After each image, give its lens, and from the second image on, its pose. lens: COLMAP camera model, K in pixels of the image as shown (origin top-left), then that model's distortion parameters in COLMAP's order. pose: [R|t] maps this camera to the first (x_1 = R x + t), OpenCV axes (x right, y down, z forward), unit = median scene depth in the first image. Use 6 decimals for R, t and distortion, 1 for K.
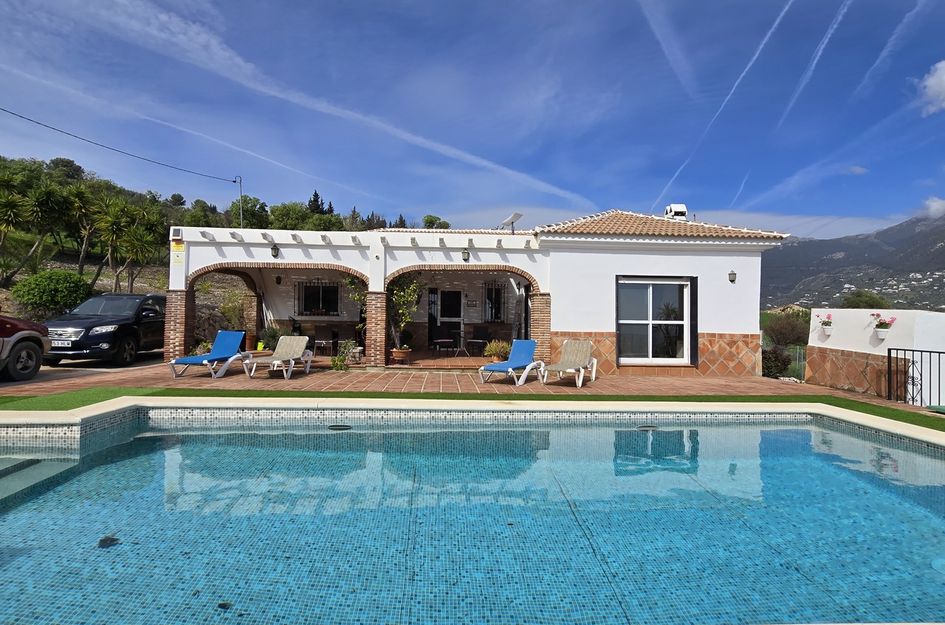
lens RADIAL K [[472.8, 0, 472.5], [0, 472.8, 312.5], [0, 0, 1]] dist [-0.003768, -0.000351]
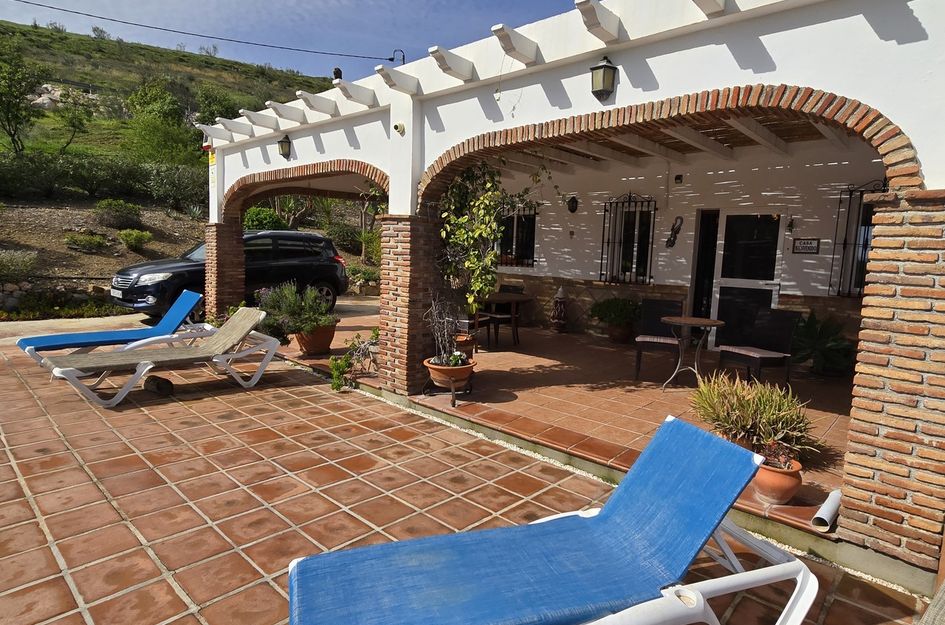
lens RADIAL K [[528.0, 0, 472.5], [0, 528.0, 312.5], [0, 0, 1]] dist [-0.004914, 0.000175]
pose [[0.698149, 0.093056, -0.709879, 0.173368], [-0.016408, 0.993336, 0.114077, -0.013296], [0.715764, -0.067995, 0.695024, 0.706939]]
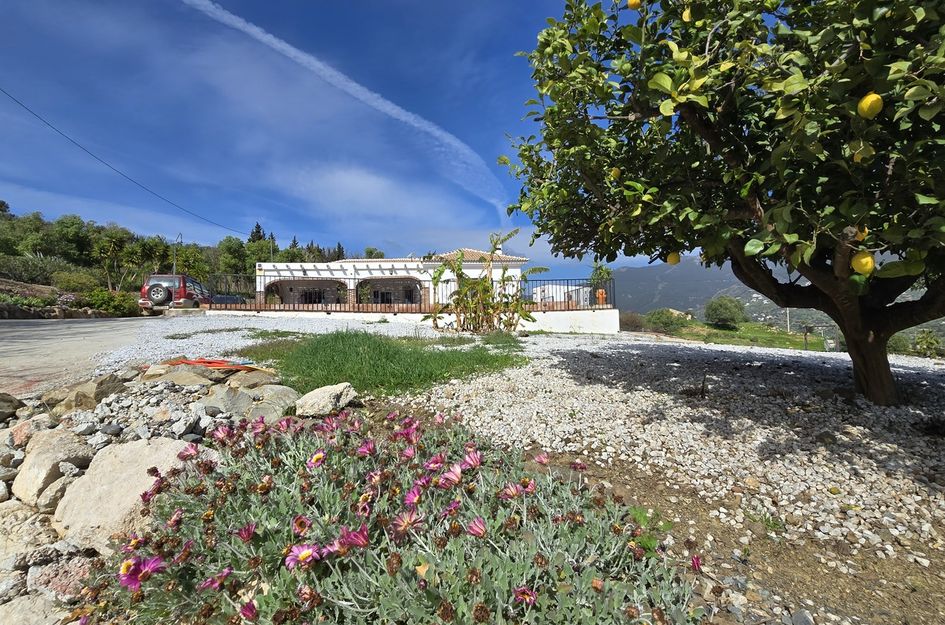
lens RADIAL K [[472.8, 0, 472.5], [0, 472.8, 312.5], [0, 0, 1]] dist [-0.003768, -0.000351]
pose [[0.990943, -0.042159, 0.127492, 0.077118], [0.048167, 0.997851, -0.044419, 0.192981], [-0.125345, 0.050157, 0.990844, -1.284864]]
